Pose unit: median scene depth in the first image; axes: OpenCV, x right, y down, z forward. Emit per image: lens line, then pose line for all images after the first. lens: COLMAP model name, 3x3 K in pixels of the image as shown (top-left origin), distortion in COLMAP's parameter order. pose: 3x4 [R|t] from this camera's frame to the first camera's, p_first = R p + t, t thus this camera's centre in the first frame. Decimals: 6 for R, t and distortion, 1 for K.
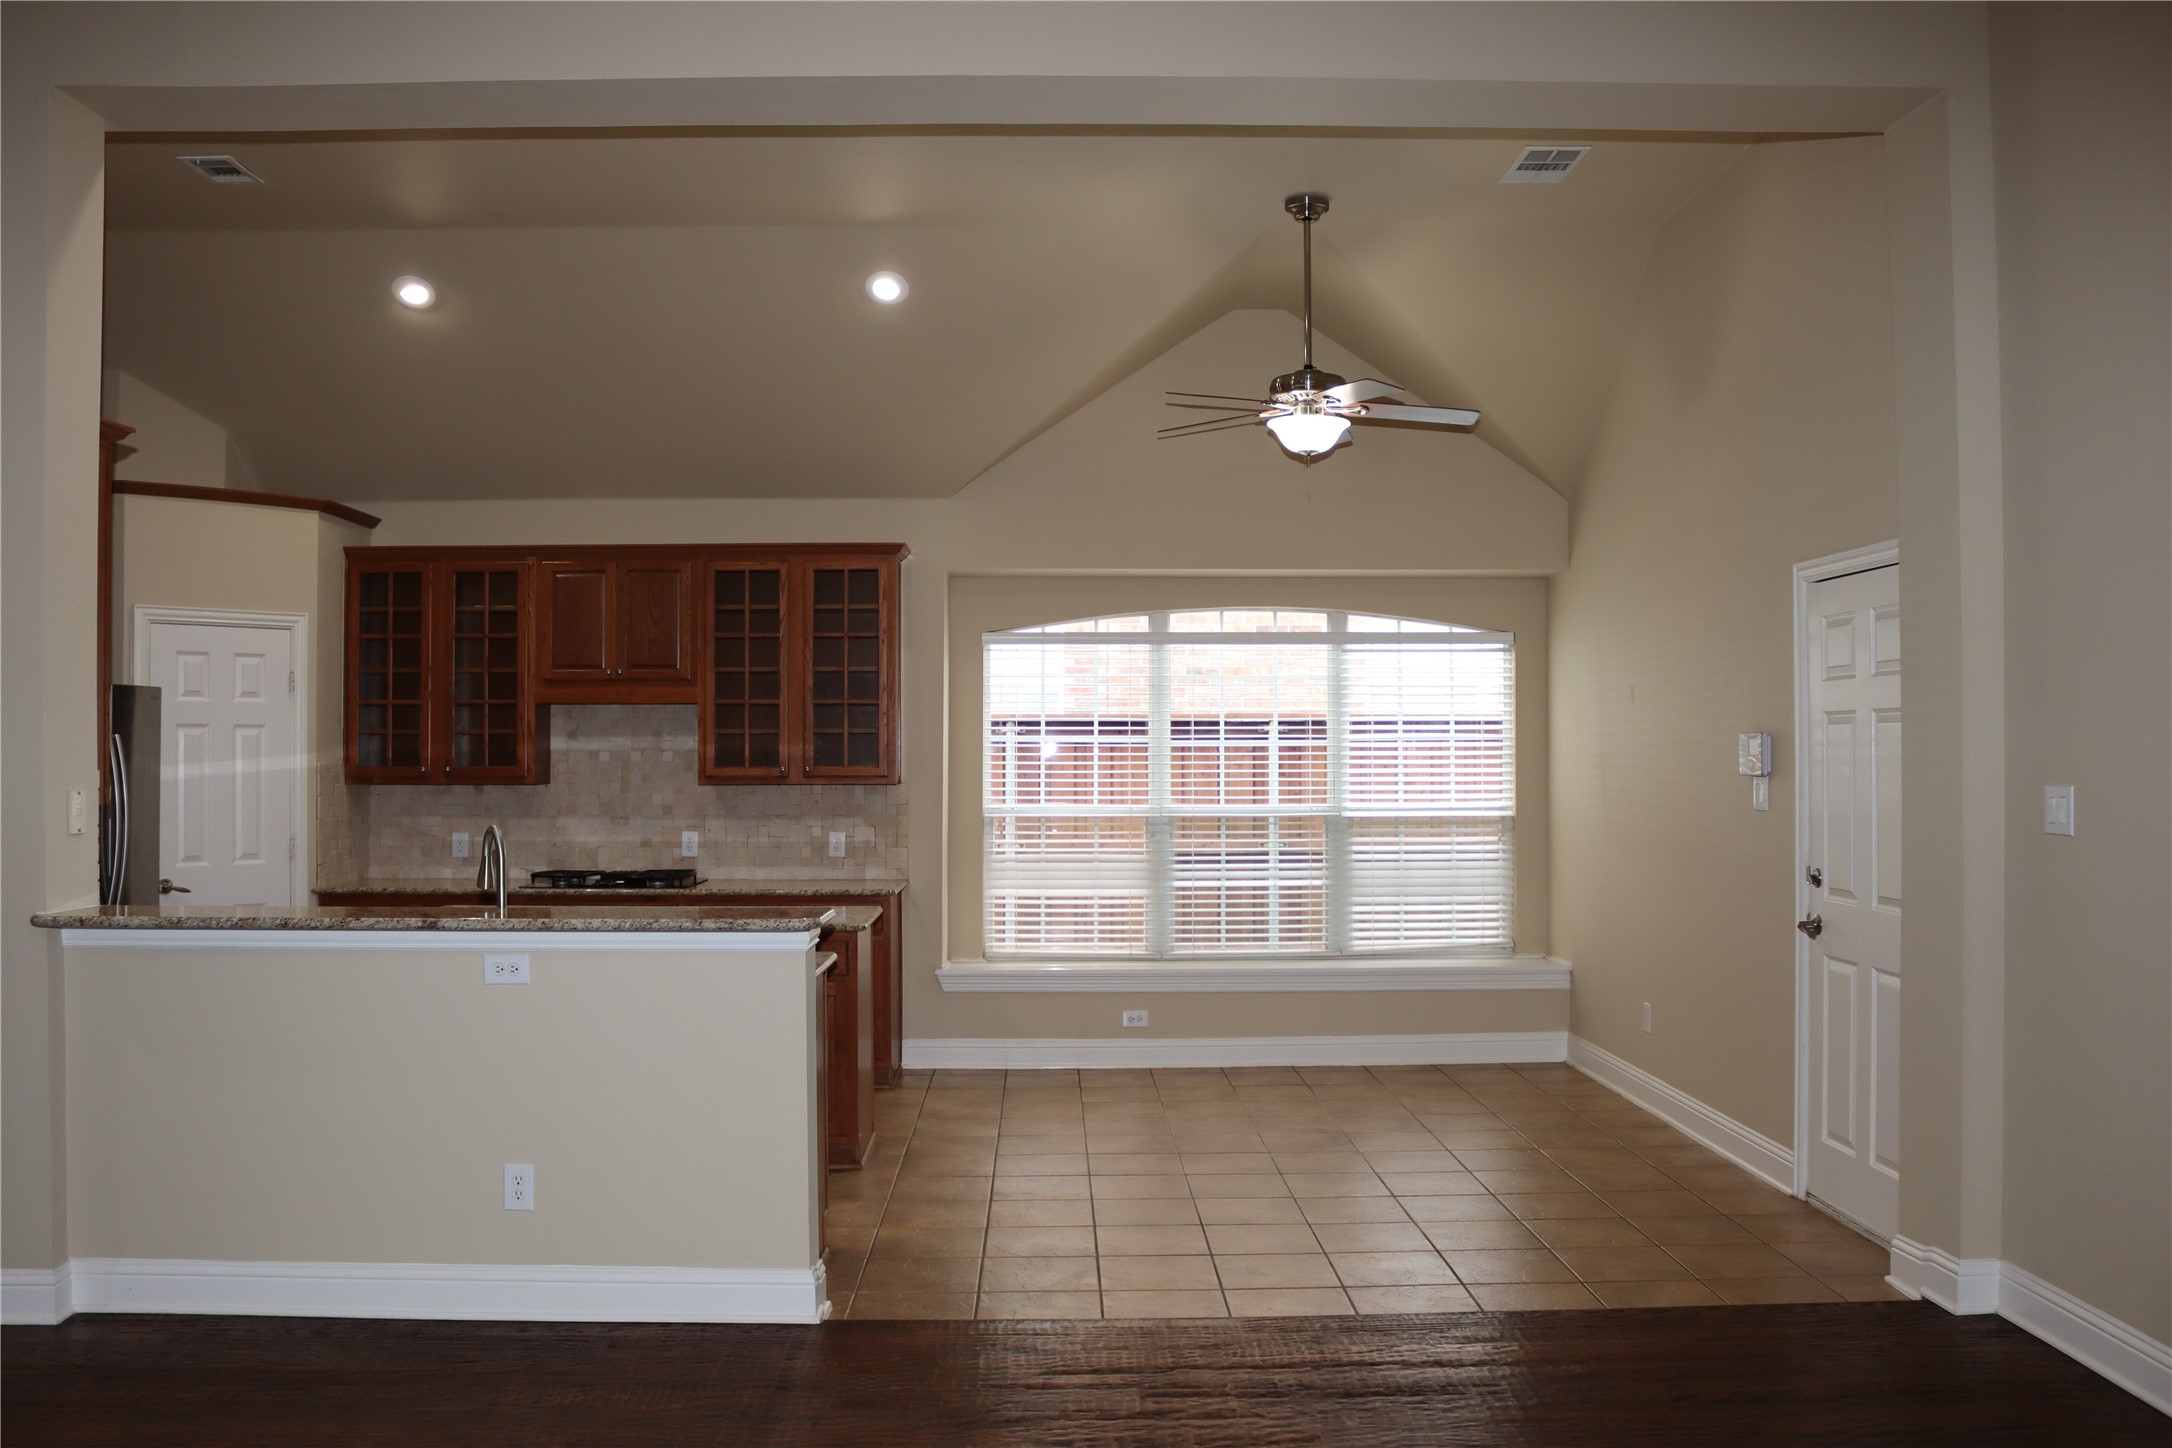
lens RADIAL K [[1806.4, 0, 1076.7], [0, 1806.4, 731.4], [0, 0, 1]] dist [-0.152316, 0.127326]
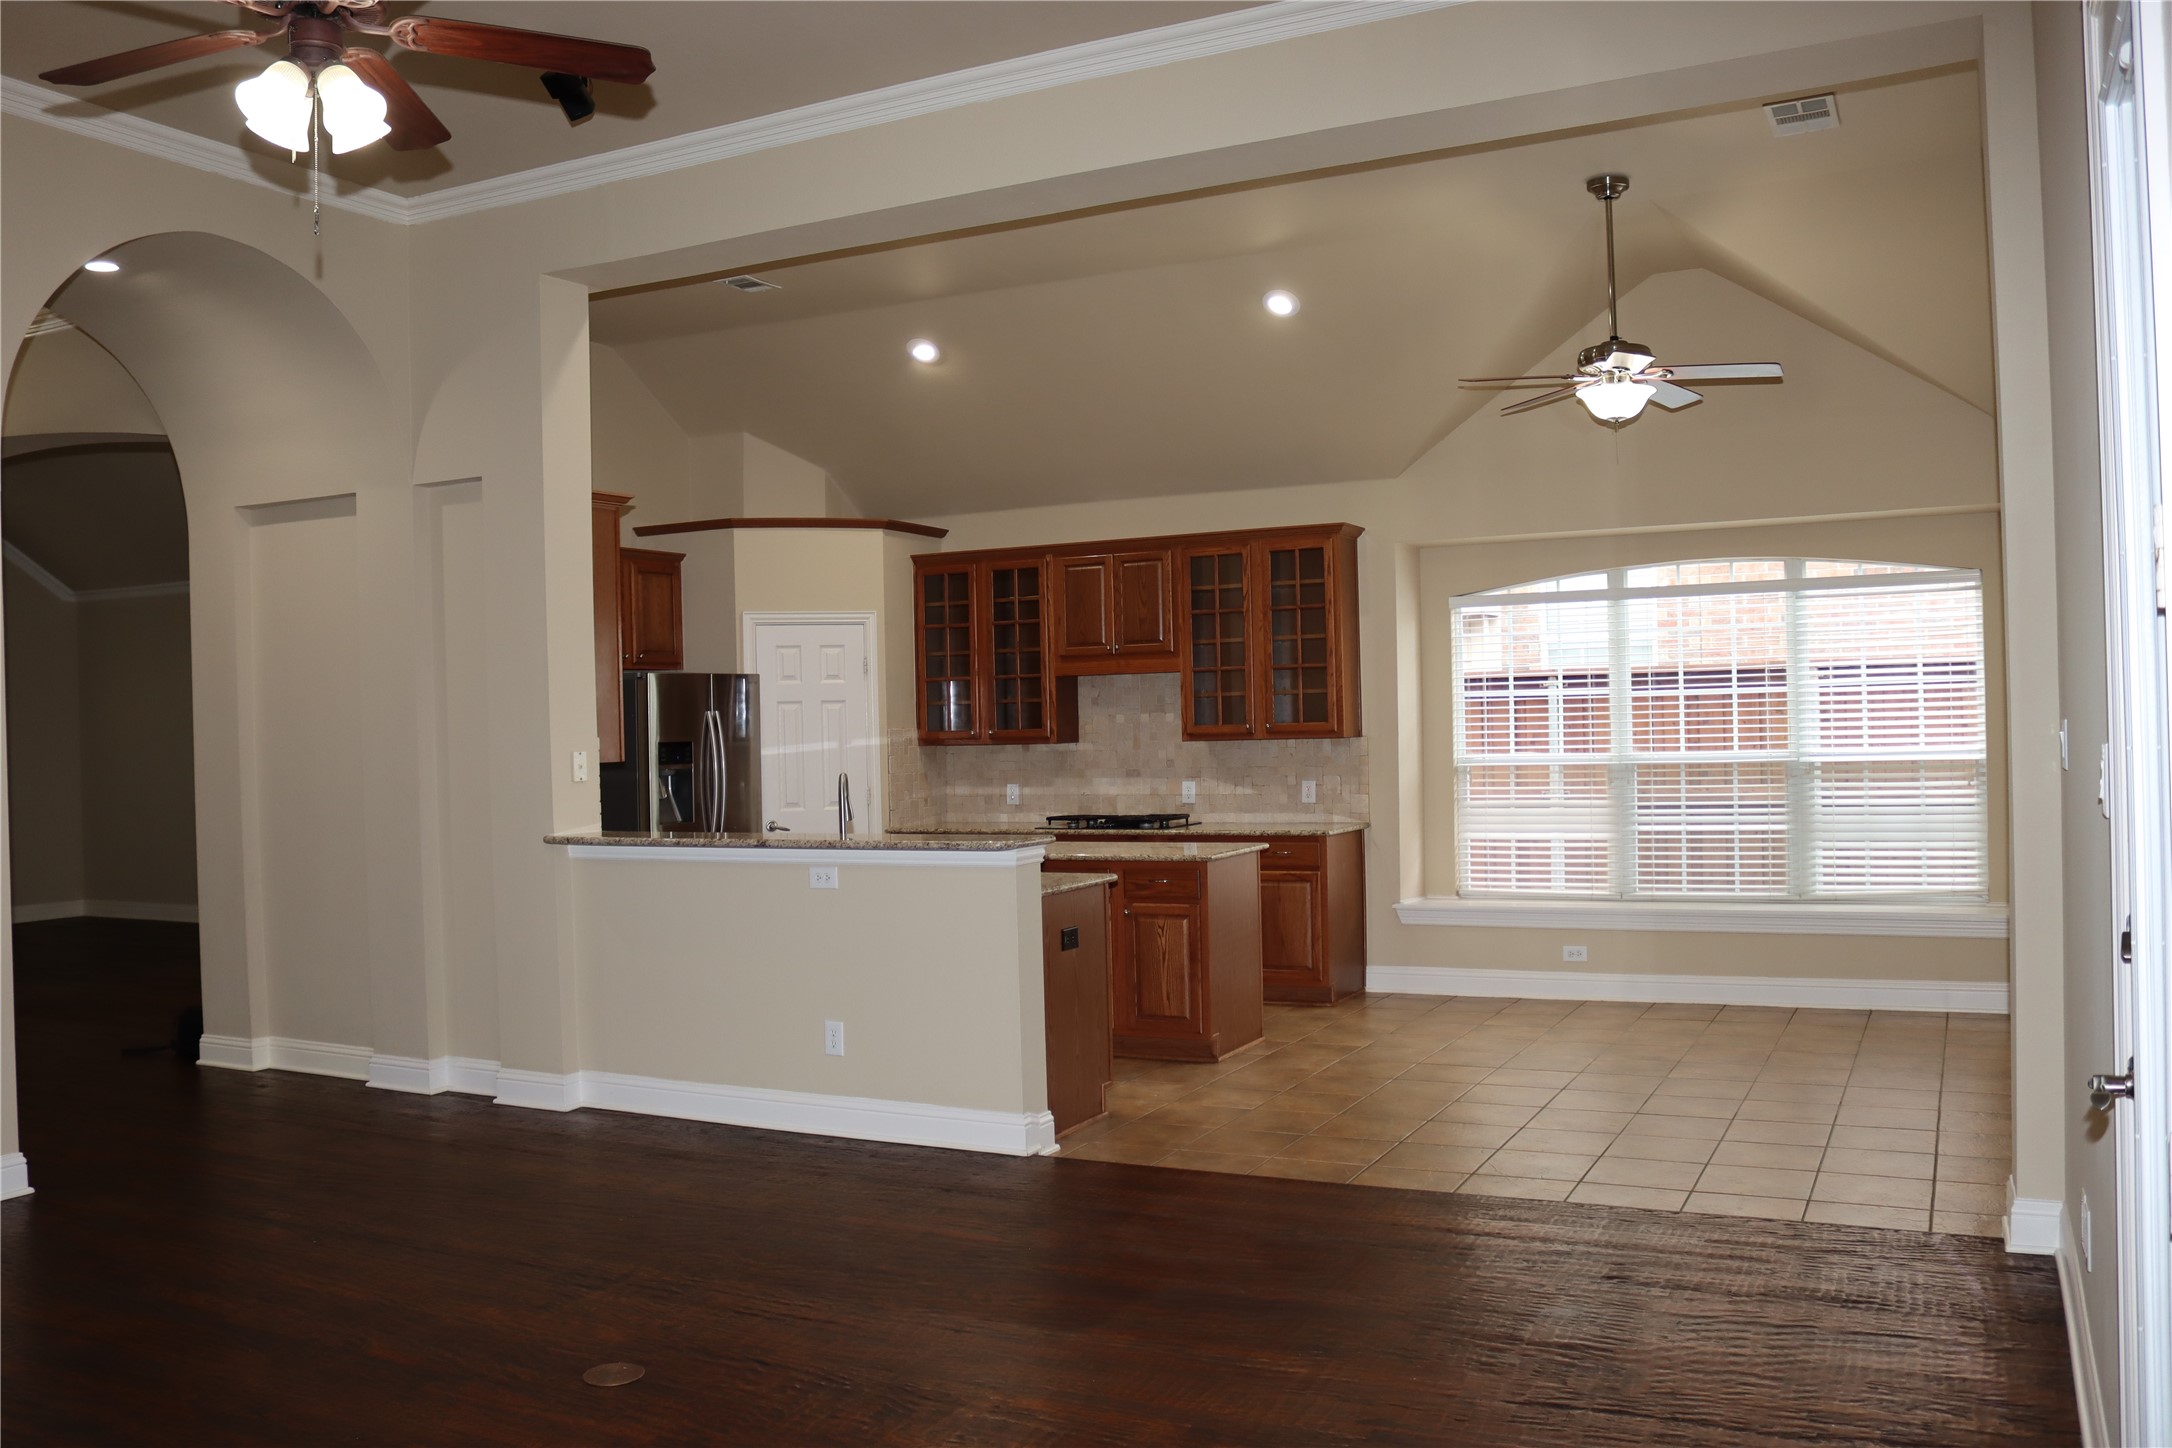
lens RADIAL K [[1806.4, 0, 1076.7], [0, 1806.4, 731.4], [0, 0, 1]] dist [-0.152316, 0.127326]
pose [[0.881109, -0.018890, -0.472537, 0.274462], [0.029558, 0.999448, 0.015161, 0.003382], [0.471989, -0.027325, 0.881181, -0.066447]]
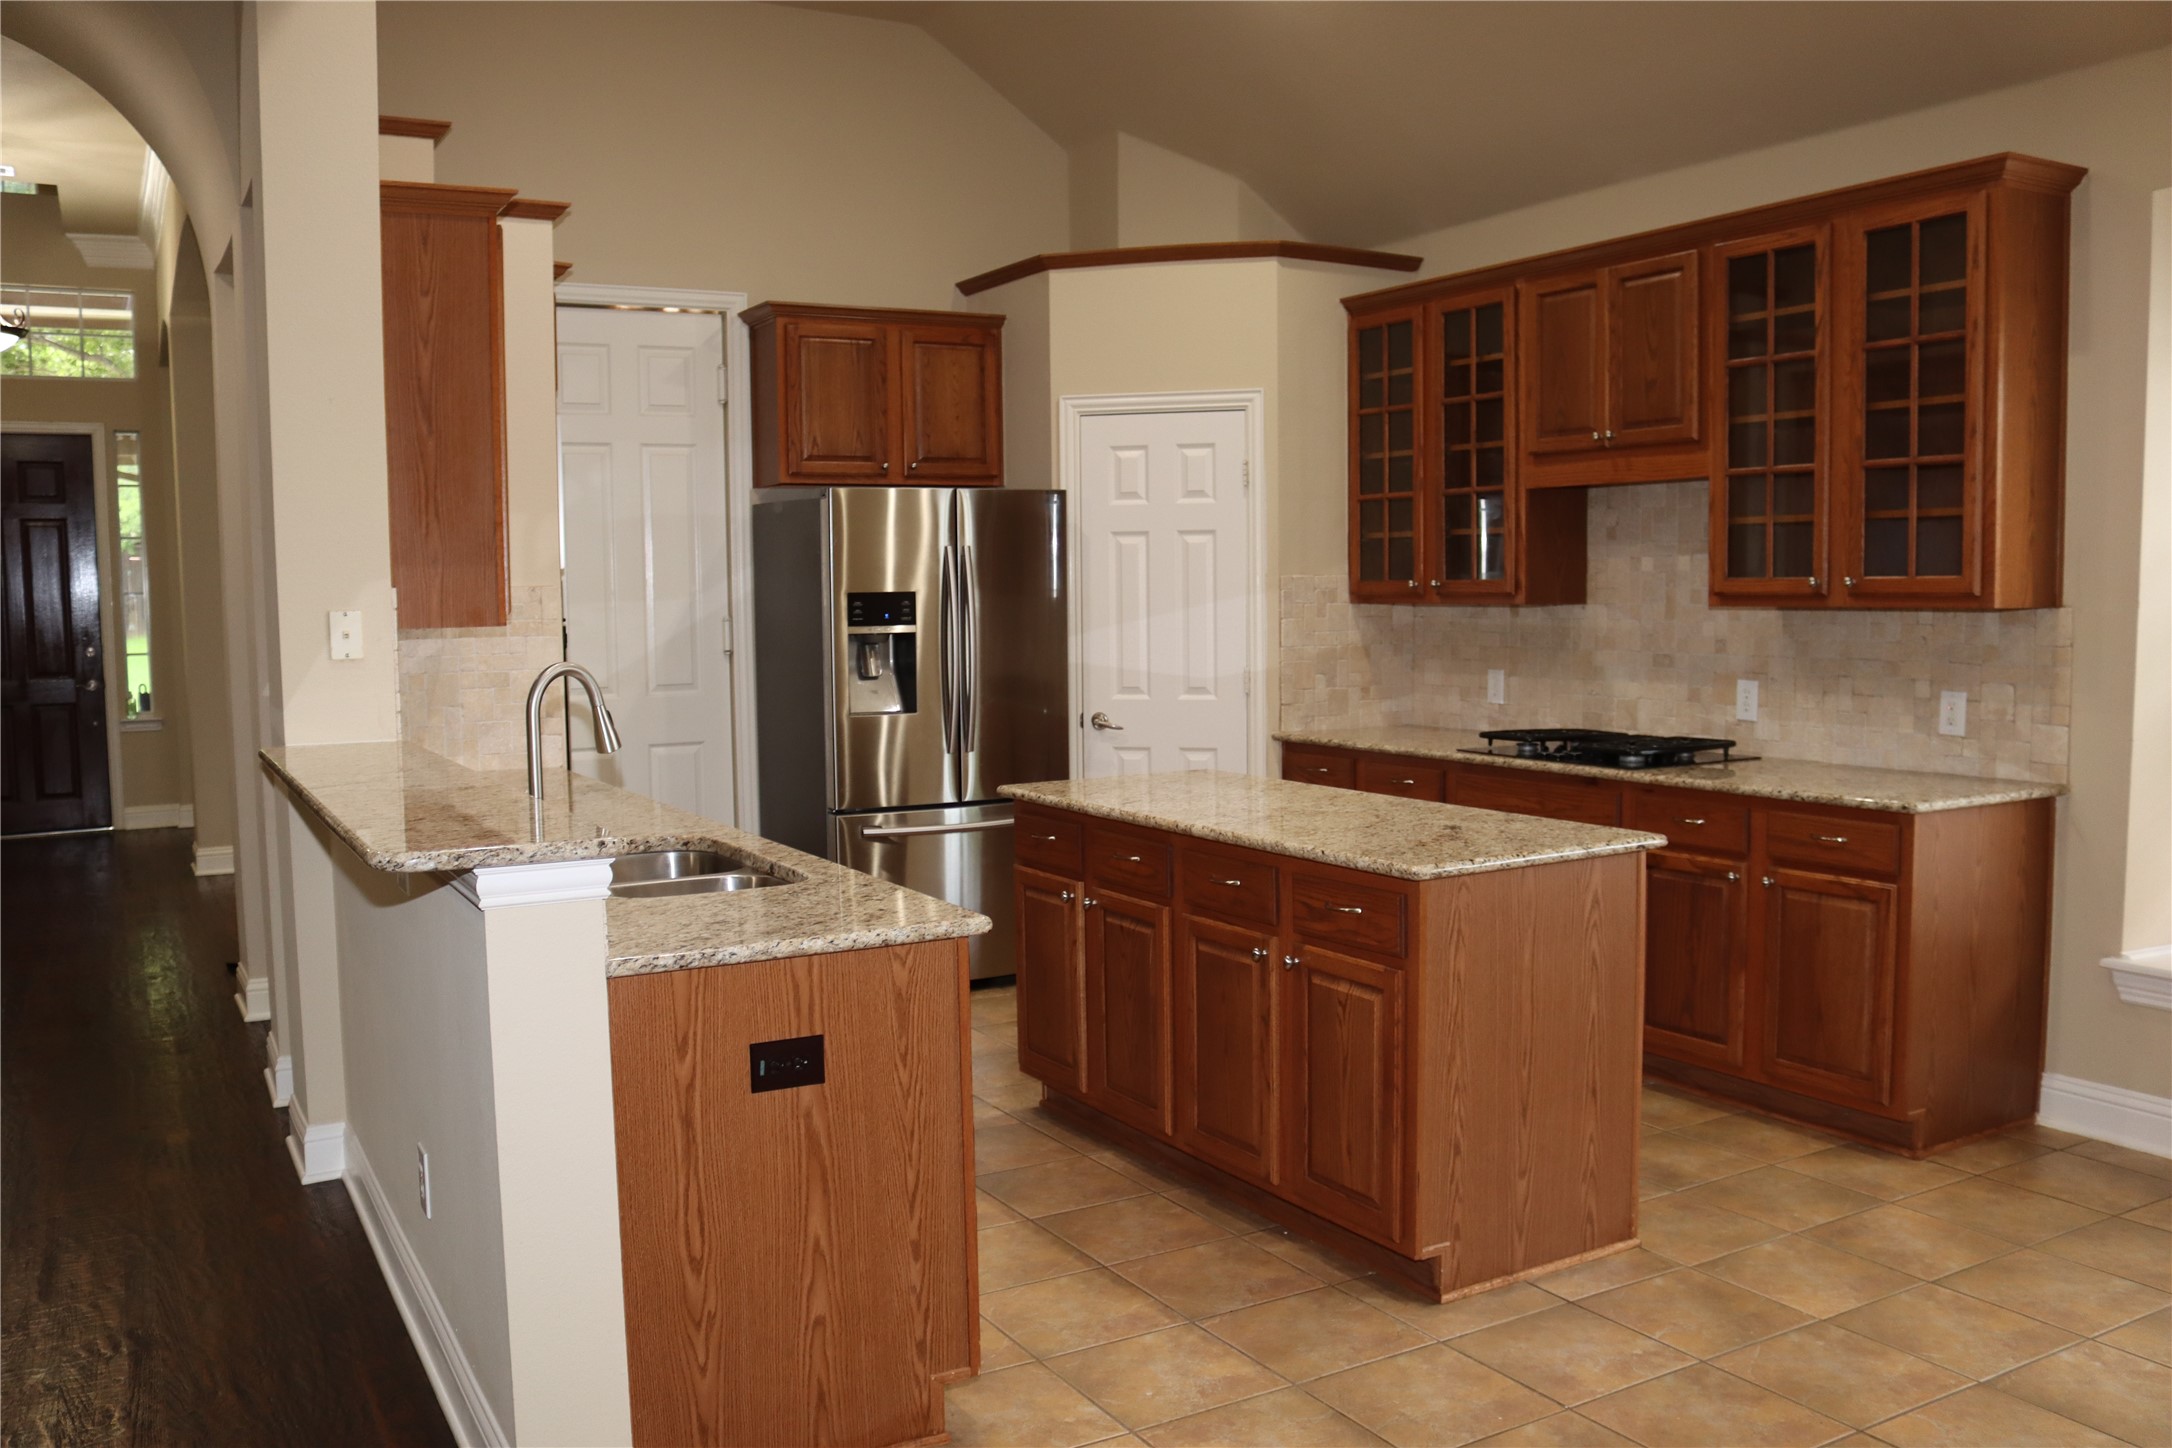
lens RADIAL K [[1806.4, 0, 1076.7], [0, 1806.4, 731.4], [0, 0, 1]] dist [-0.152316, 0.127326]
pose [[0.477831, 0.066190, -0.875955, 0.223019], [0.023141, 0.995863, 0.087874, 0.012833], [0.878147, -0.062260, 0.474322, 0.489476]]
